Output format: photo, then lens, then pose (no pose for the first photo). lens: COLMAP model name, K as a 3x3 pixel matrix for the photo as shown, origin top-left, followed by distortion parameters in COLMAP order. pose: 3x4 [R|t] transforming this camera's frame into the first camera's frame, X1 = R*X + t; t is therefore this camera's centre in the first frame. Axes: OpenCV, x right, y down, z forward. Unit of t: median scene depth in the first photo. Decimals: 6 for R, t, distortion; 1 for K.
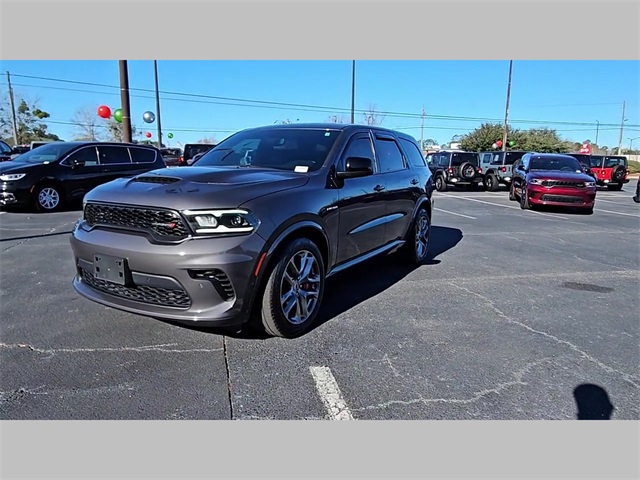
lens RADIAL K [[444.2, 0, 310.7], [0, 444.2, 240.1], [0, 0, 1]] dist [0.010956, -0.002075]
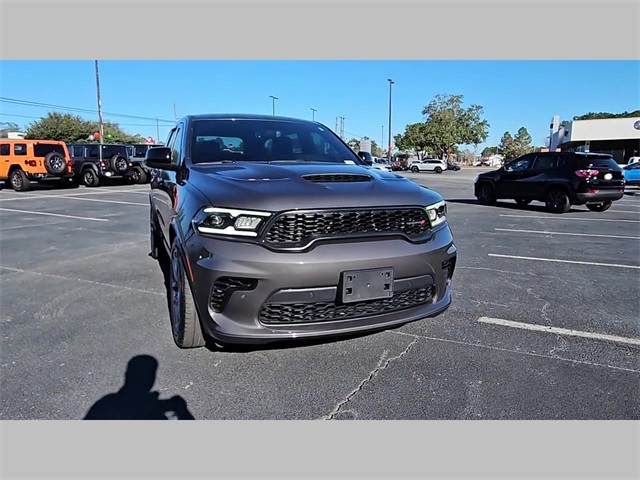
lens RADIAL K [[444.2, 0, 310.7], [0, 444.2, 240.1], [0, 0, 1]] dist [0.010956, -0.002075]
pose [[0.588455, -0.153923, 0.793744, -0.691232], [0.140502, 0.986243, 0.087090, -0.063848], [-0.796229, 0.060274, 0.601986, 0.339279]]
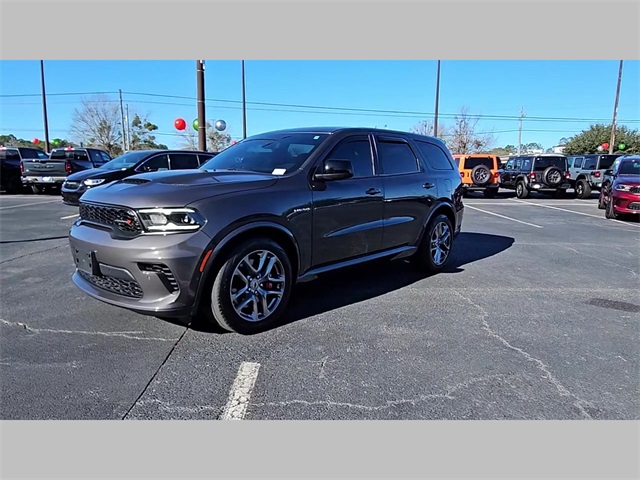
lens RADIAL K [[444.2, 0, 310.7], [0, 444.2, 240.1], [0, 0, 1]] dist [0.010956, -0.002075]
pose [[0.978603, 0.027572, -0.203903, 0.196333], [-0.030590, 0.999464, -0.011662, 0.005766], [0.203472, 0.017649, 0.978922, 0.010128]]
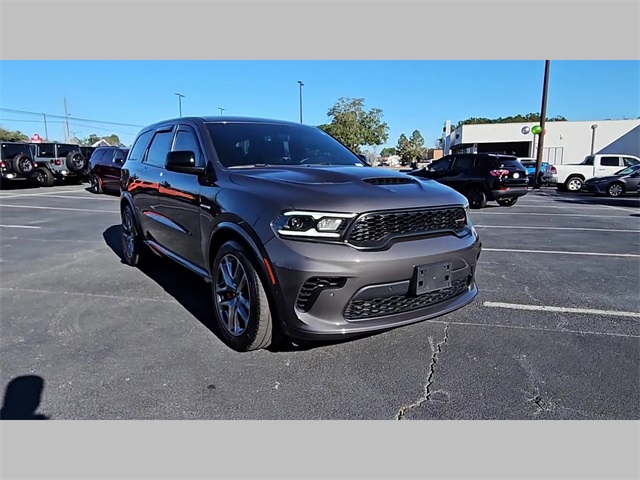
lens RADIAL K [[444.2, 0, 310.7], [0, 444.2, 240.1], [0, 0, 1]] dist [0.010956, -0.002075]
pose [[0.401485, -0.172817, 0.899413, -0.812874], [0.155745, 0.980616, 0.118897, -0.096074], [-0.902526, 0.092343, 0.420618, 0.491941]]
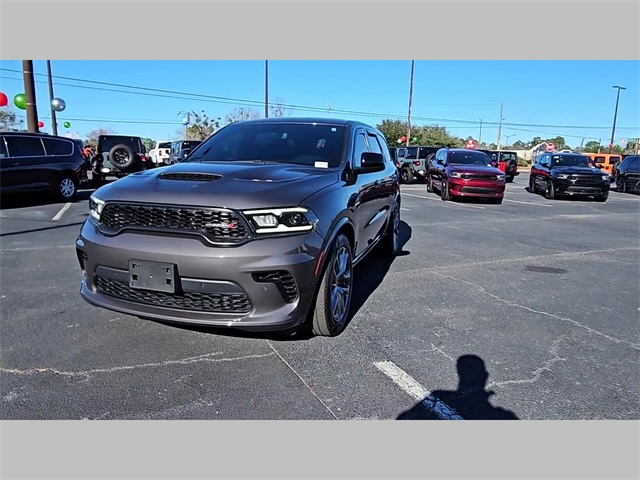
lens RADIAL K [[444.2, 0, 310.7], [0, 444.2, 240.1], [0, 0, 1]] dist [0.010956, -0.002075]
pose [[0.976085, -0.036031, 0.214380, -0.193594], [0.032849, 0.999291, 0.018386, -0.008511], [-0.214891, -0.010904, 0.976577, 0.029501]]
